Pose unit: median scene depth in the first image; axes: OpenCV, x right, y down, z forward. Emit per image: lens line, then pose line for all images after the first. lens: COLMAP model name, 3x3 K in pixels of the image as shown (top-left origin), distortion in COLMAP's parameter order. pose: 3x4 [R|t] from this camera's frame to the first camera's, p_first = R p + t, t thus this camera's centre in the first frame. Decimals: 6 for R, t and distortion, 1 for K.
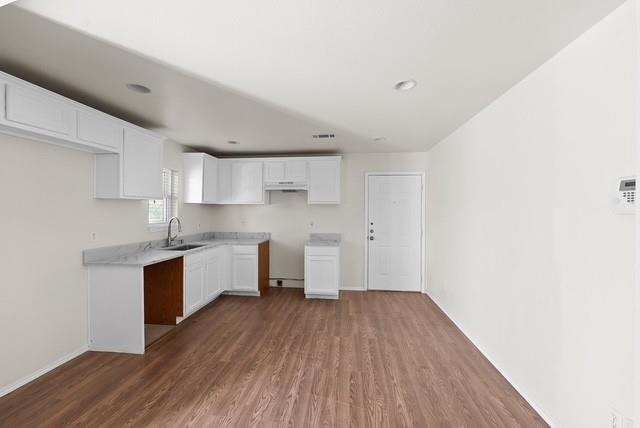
lens RADIAL K [[258.6, 0, 320.0], [0, 258.6, 214.0], [0, 0, 1]] dist [-0.000411, -0.000102]
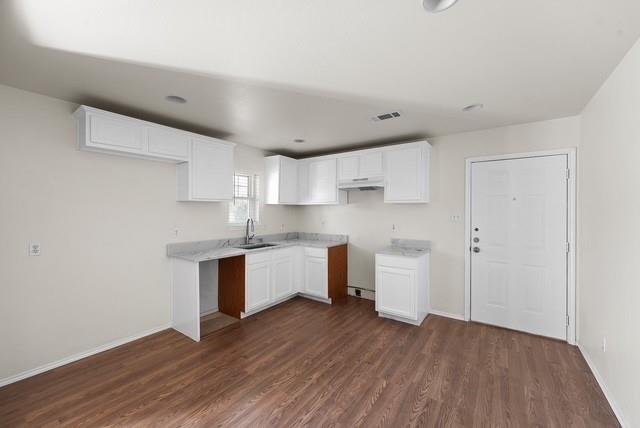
lens RADIAL K [[258.6, 0, 320.0], [0, 258.6, 214.0], [0, 0, 1]] dist [-0.000411, -0.000102]
pose [[0.873710, 0.005184, -0.486419, 0.207298], [-0.005782, 0.999983, 0.000273, -0.003857], [0.486413, 0.002573, 0.873725, 0.199384]]
